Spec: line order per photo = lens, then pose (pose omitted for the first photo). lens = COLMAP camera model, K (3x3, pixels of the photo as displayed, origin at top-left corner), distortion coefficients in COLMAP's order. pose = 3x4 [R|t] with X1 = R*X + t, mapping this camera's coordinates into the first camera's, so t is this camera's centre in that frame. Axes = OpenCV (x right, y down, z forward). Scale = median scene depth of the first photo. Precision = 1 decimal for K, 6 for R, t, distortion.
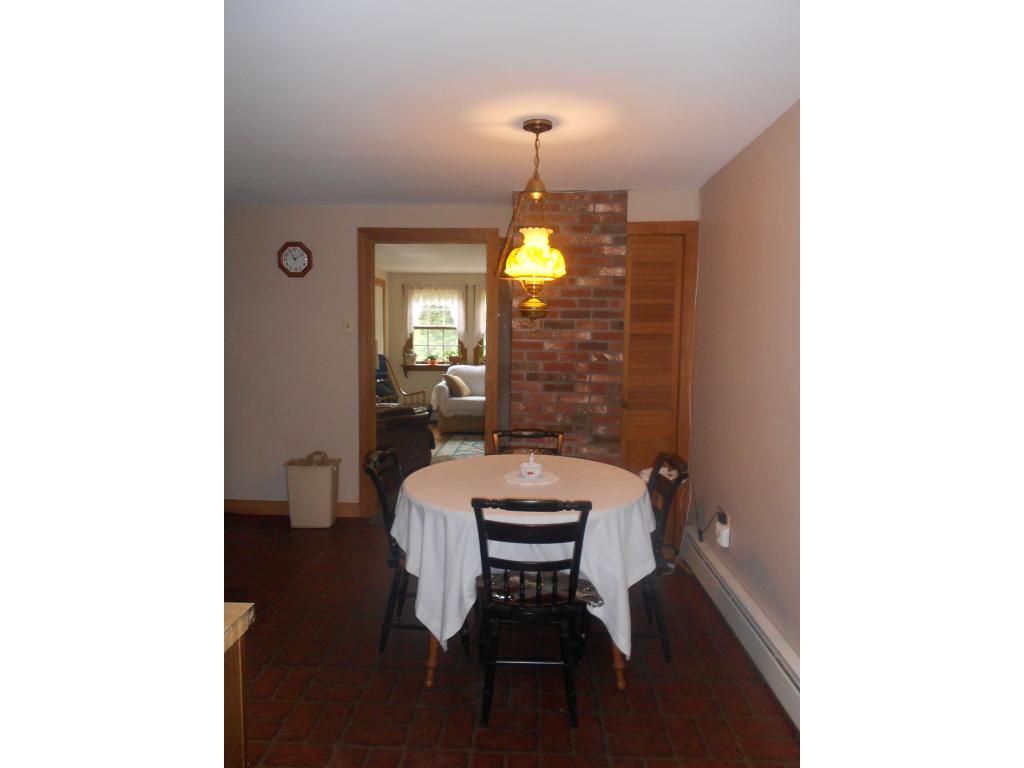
lens RADIAL K [[794.3, 0, 511.2], [0, 794.3, 386.9], [0, 0, 1]] dist [0.004872, -0.002171]
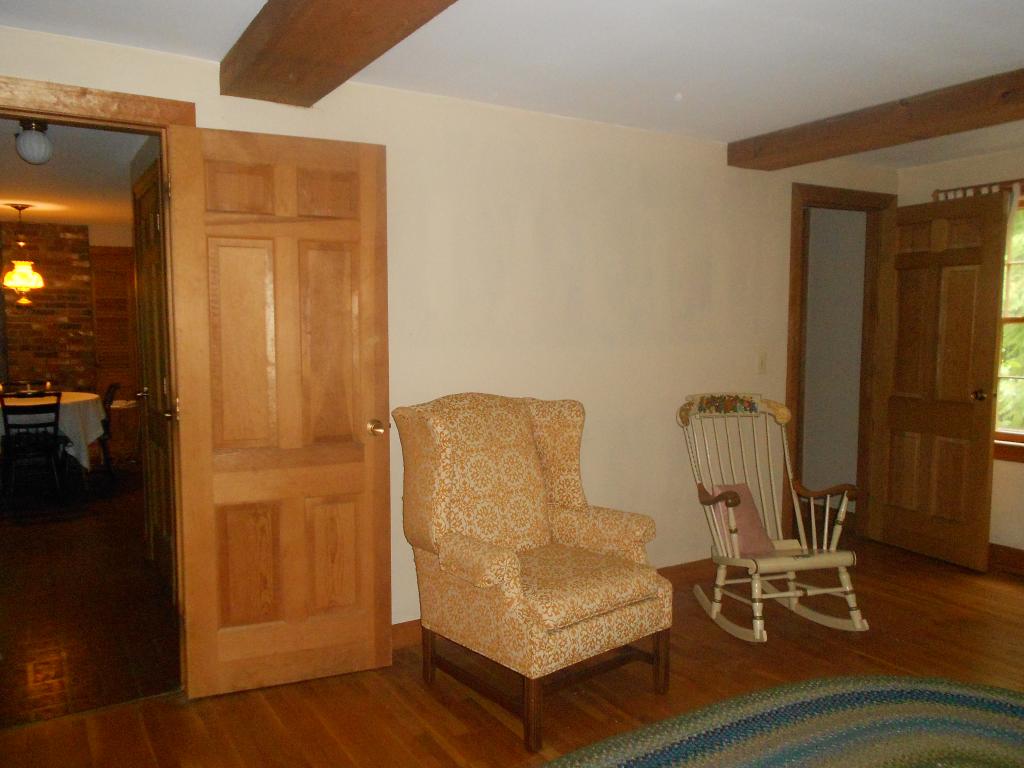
lens RADIAL K [[794.3, 0, 510.6], [0, 794.3, 393.6], [0, 0, 1]] dist [0.004872, -0.002171]
pose [[0.835769, -0.060523, 0.545736, -0.031118], [0.045483, 0.998122, 0.041039, 0.053906], [-0.547194, -0.009477, 0.836952, -0.749567]]
